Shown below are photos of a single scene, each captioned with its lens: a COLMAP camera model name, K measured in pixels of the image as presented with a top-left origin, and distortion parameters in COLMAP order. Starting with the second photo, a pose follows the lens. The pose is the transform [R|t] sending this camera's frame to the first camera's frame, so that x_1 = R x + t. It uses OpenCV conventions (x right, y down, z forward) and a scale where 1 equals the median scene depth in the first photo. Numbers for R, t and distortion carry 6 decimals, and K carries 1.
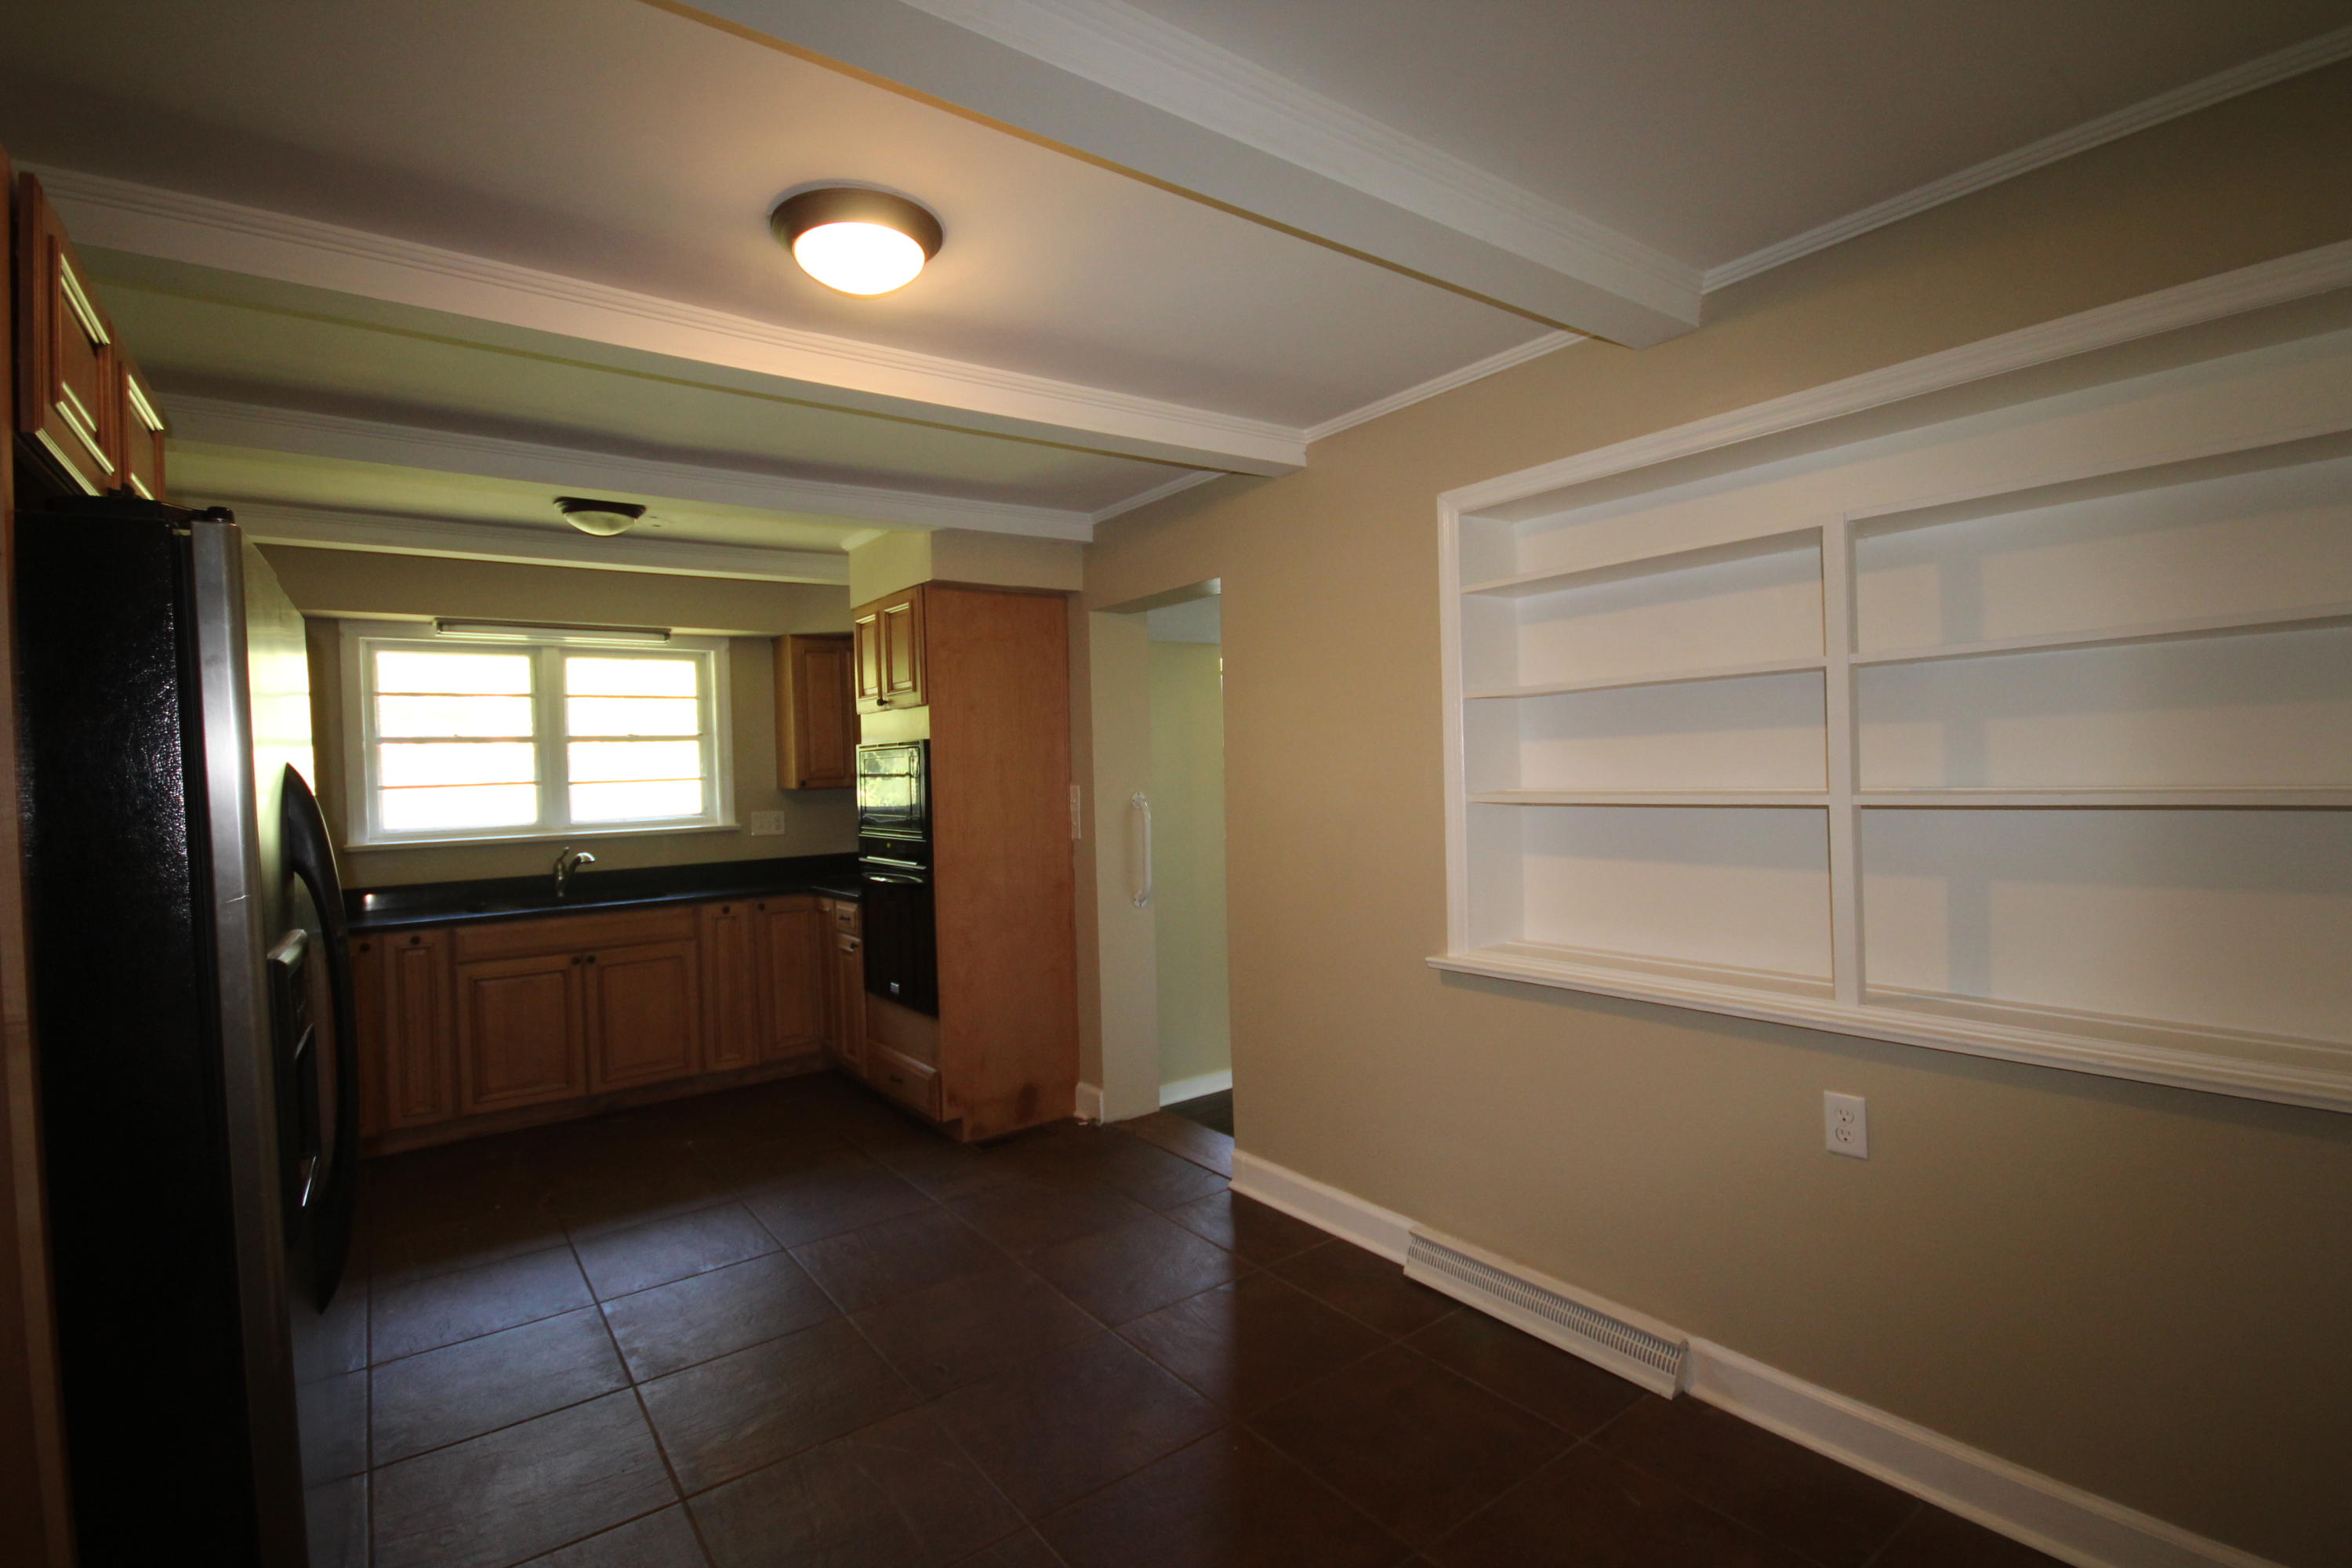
lens RADIAL K [[1120.5, 0, 1176.0], [0, 1120.5, 784.0], [0, 0, 1]] dist [-0.000341, -0.001129]
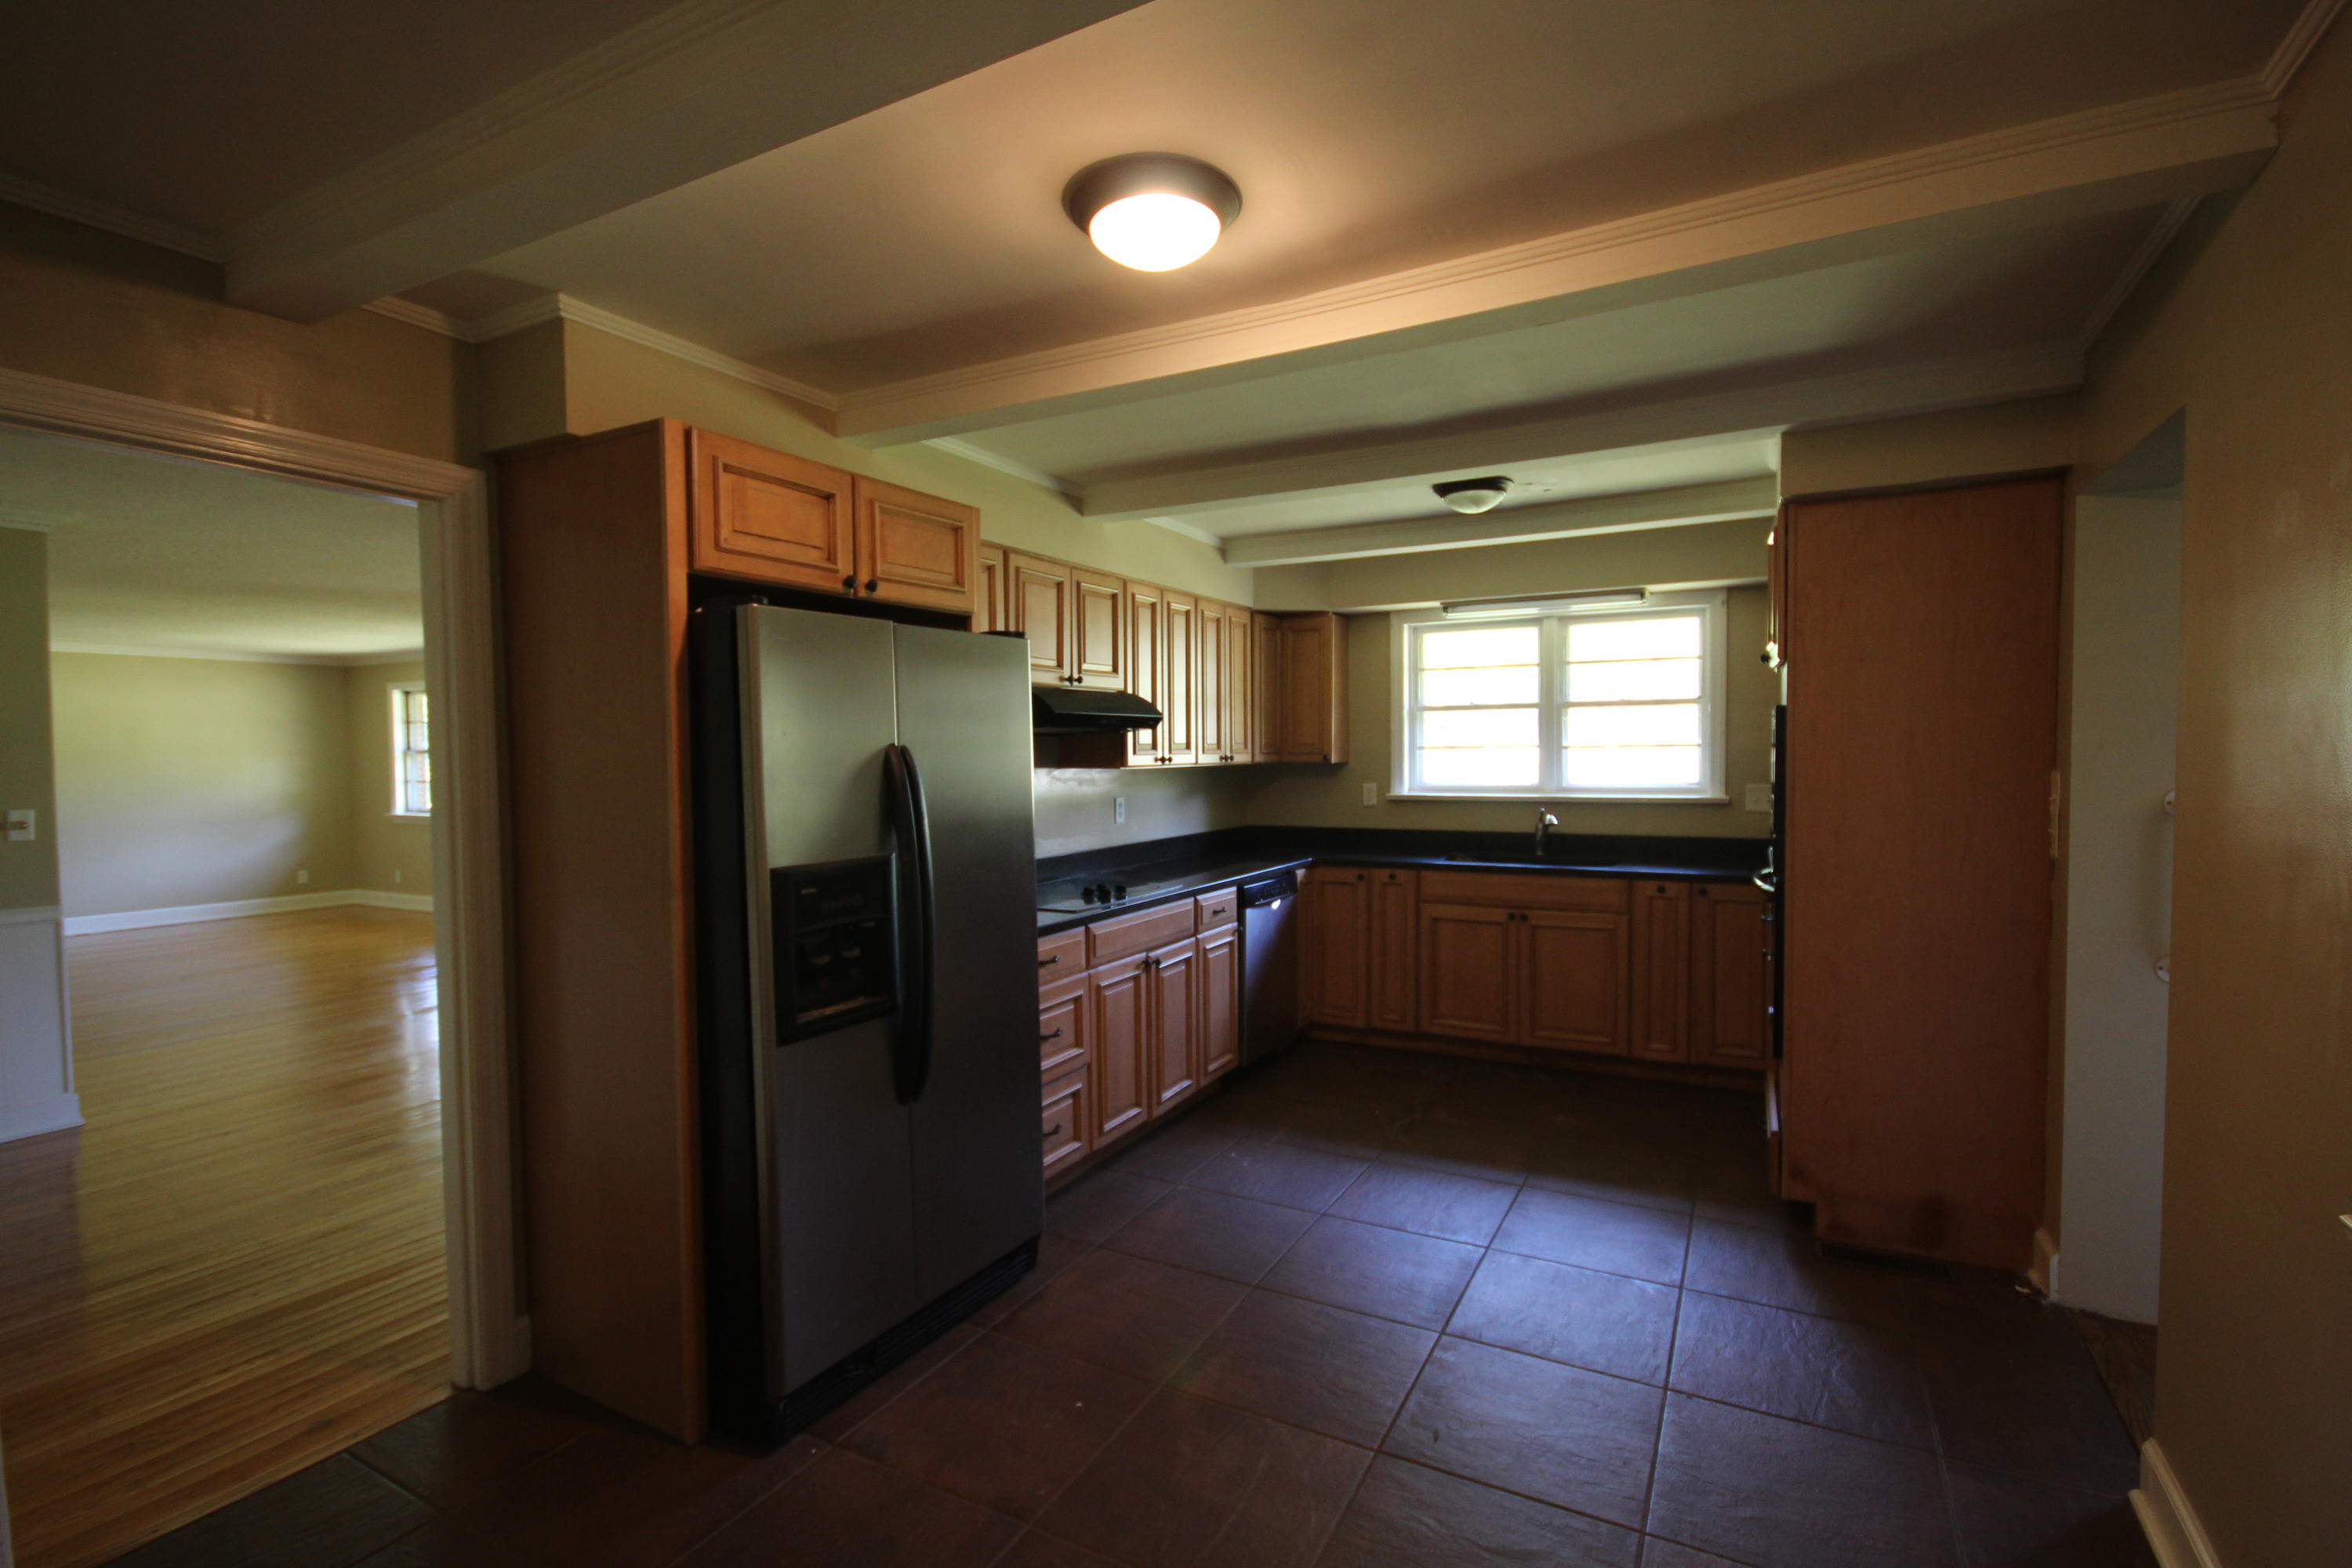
lens RADIAL K [[1120.5, 0, 1176.0], [0, 1120.5, 784.0], [0, 0, 1]] dist [-0.000341, -0.001129]
pose [[0.393640, 0.054702, -0.917636, 0.281304], [-0.015405, 0.998480, 0.052913, -0.016938], [0.919136, -0.006693, 0.393884, 0.269341]]
